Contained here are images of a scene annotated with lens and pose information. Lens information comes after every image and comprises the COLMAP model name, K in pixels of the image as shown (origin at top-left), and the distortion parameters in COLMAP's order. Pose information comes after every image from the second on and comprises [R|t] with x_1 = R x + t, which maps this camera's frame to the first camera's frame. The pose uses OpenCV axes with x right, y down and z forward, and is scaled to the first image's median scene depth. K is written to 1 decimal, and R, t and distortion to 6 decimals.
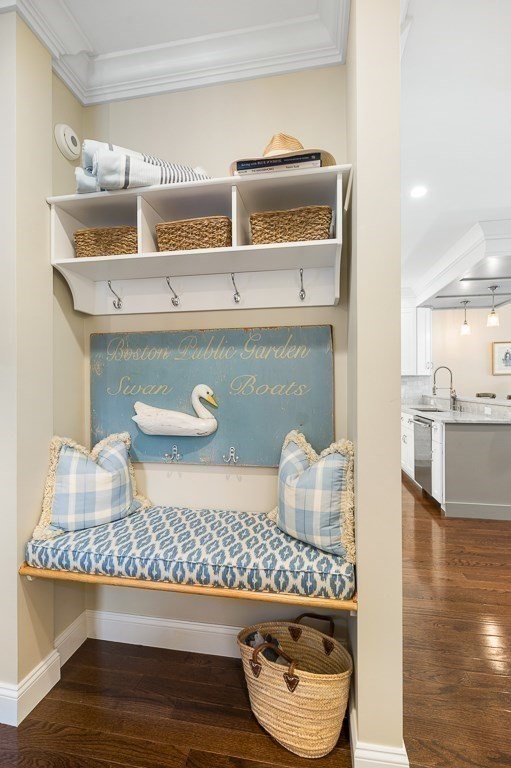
lens RADIAL K [[333.0, 0, 261.0], [0, 333.0, 385.7], [0, 0, 1]] dist [-0.001012, -0.001438]
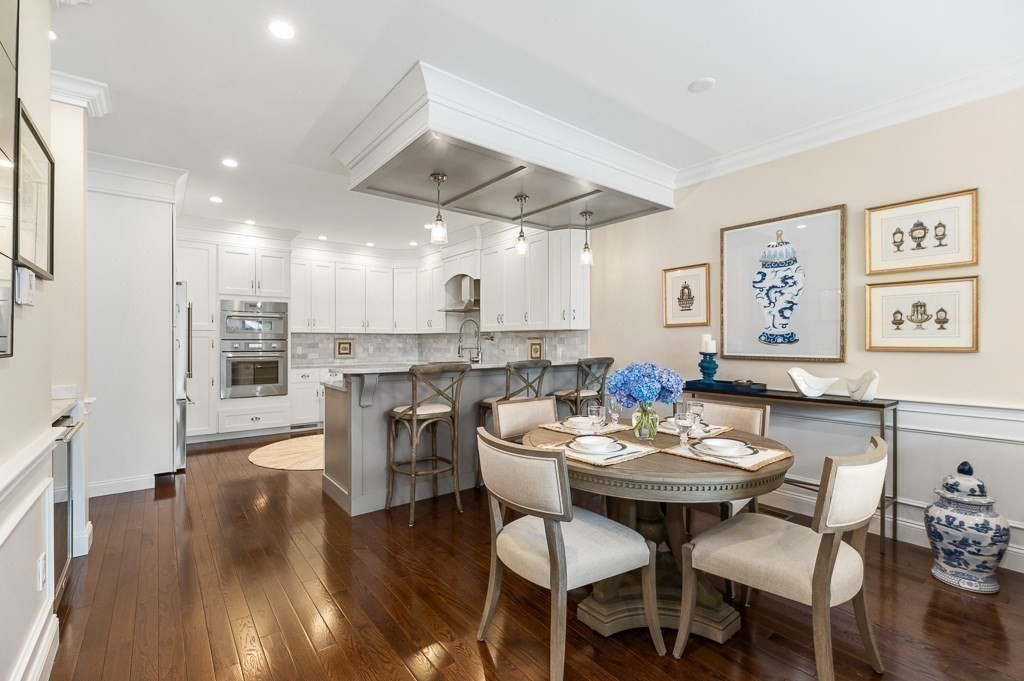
lens RADIAL K [[444.0, 0, 518.3], [0, 444.0, 345.0], [0, 0, 1]] dist [-0.001012, -0.001438]
pose [[0.747158, 0.005629, -0.664623, 1.055993], [-0.004029, 0.999984, 0.003940, -0.003269], [0.664634, -0.000266, 0.747169, 0.268769]]
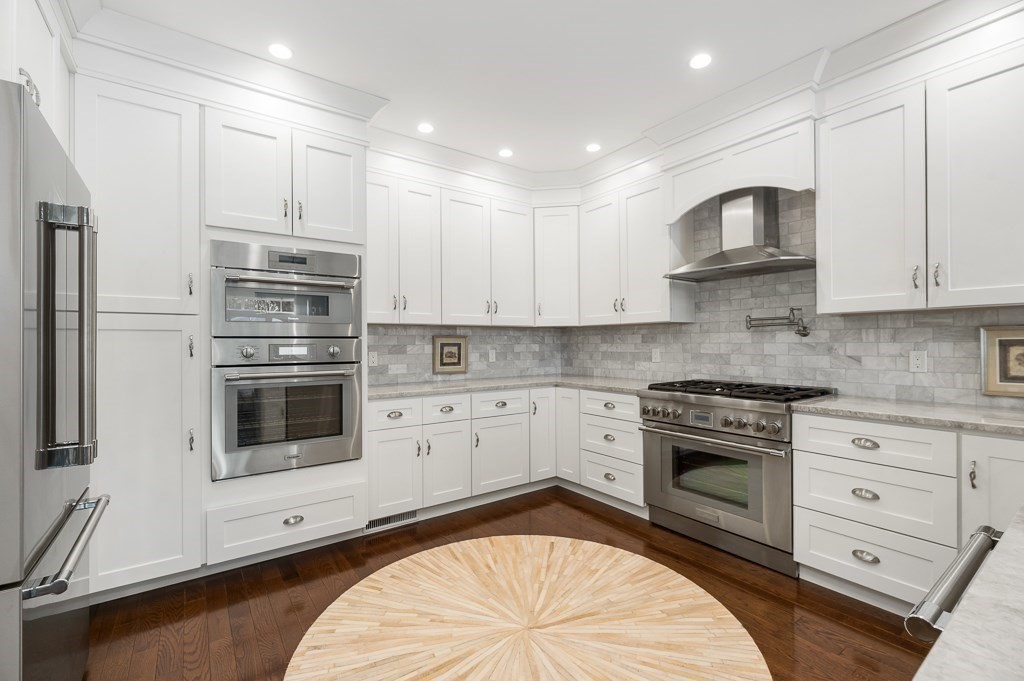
lens RADIAL K [[444.0, 0, 515.6], [0, 444.0, 342.4], [0, 0, 1]] dist [-0.001012, -0.001438]
pose [[0.712084, -0.006355, -0.702065, 0.328422], [0.003518, 0.999979, -0.005484, -0.000646], [0.702085, 0.001435, 0.712091, 0.490301]]
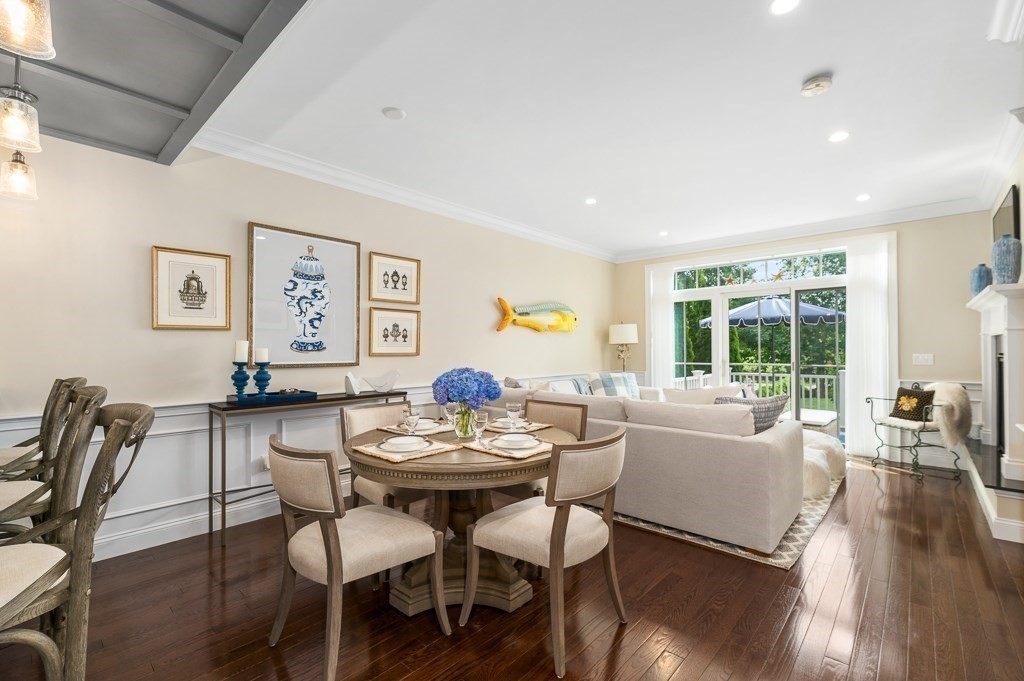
lens RADIAL K [[444.0, 0, 515.9], [0, 444.0, 345.1], [0, 0, 1]] dist [-0.001012, -0.001438]
pose [[0.537519, 0.007990, 0.843214, 0.502128], [0.004594, 0.999913, -0.012404, -0.004150], [-0.843239, 0.010541, 0.537435, 0.364139]]
